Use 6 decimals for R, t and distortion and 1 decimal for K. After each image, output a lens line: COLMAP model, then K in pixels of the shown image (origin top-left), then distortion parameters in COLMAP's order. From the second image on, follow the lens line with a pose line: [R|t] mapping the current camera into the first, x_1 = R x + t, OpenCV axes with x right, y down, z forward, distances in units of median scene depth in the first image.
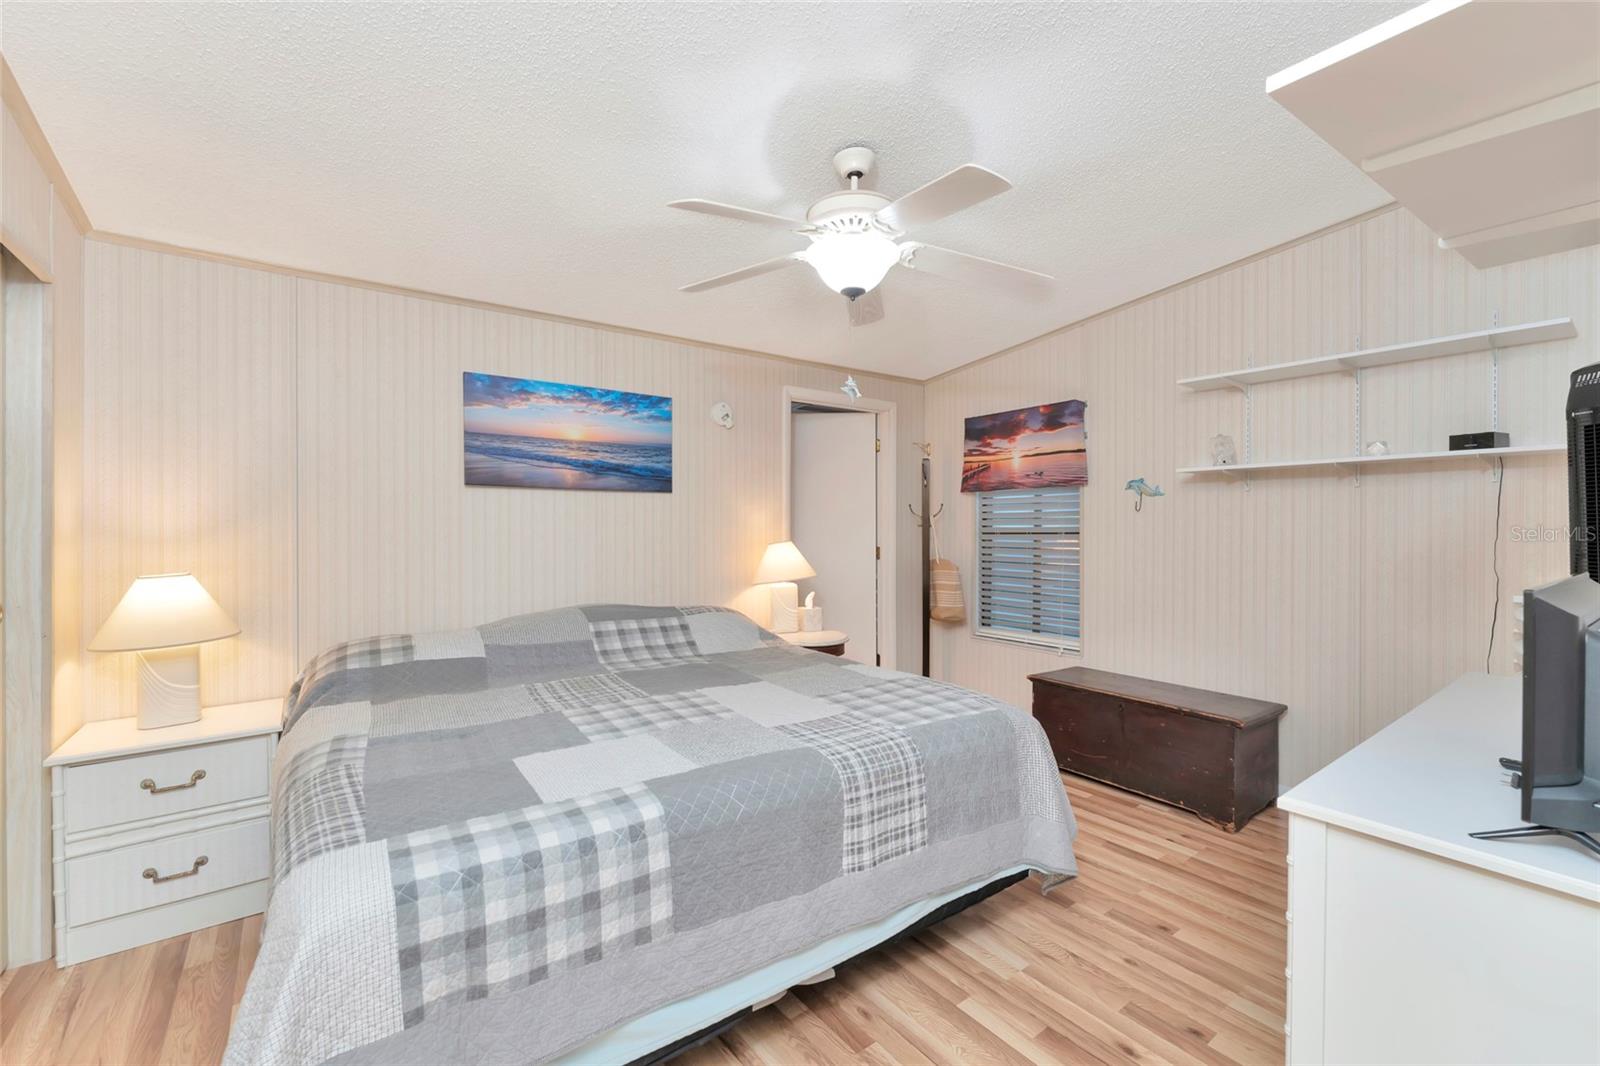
lens RADIAL K [[666.9, 0, 800.0], [0, 666.9, 533.0], [0, 0, 1]] dist [0.025575, 0.000033]
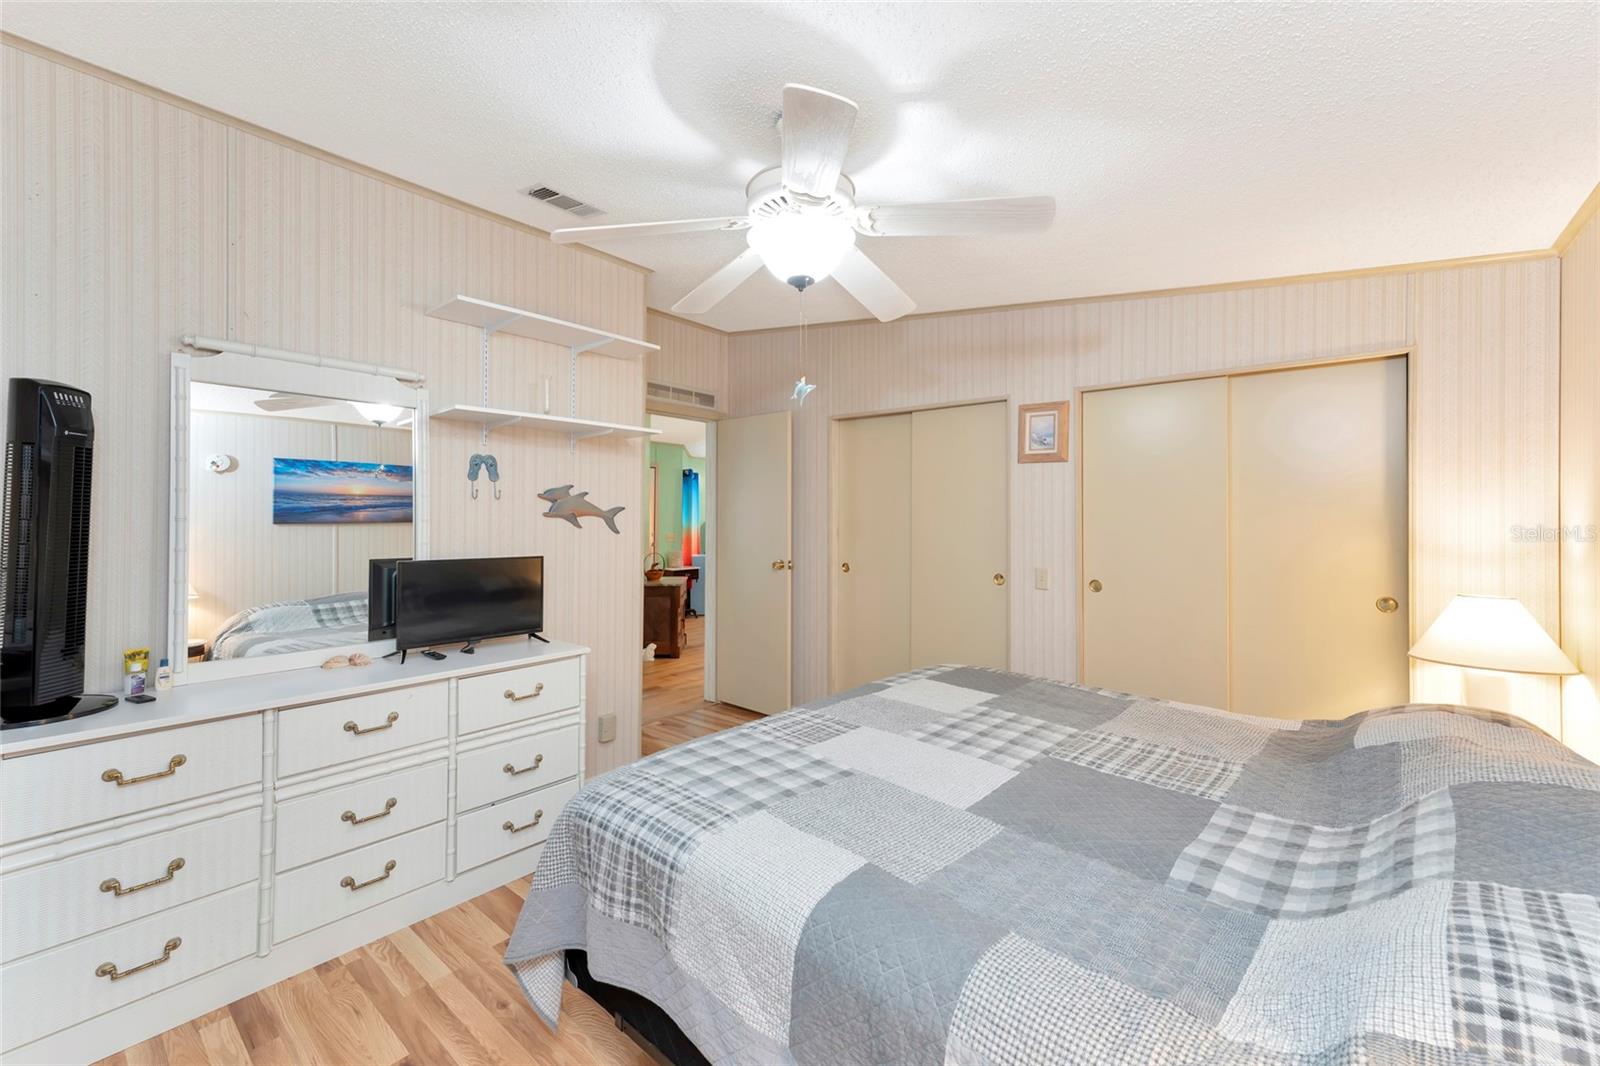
lens RADIAL K [[652.0, 0, 799.2], [0, 652.0, 508.1], [0, 0, 1]] dist [-0.000114, -0.000020]
pose [[-0.971958, -0.001367, -0.235152, 0.298590], [-0.002546, 0.999986, 0.004709, -0.072715], [0.235143, 0.005175, -0.971947, 1.948997]]
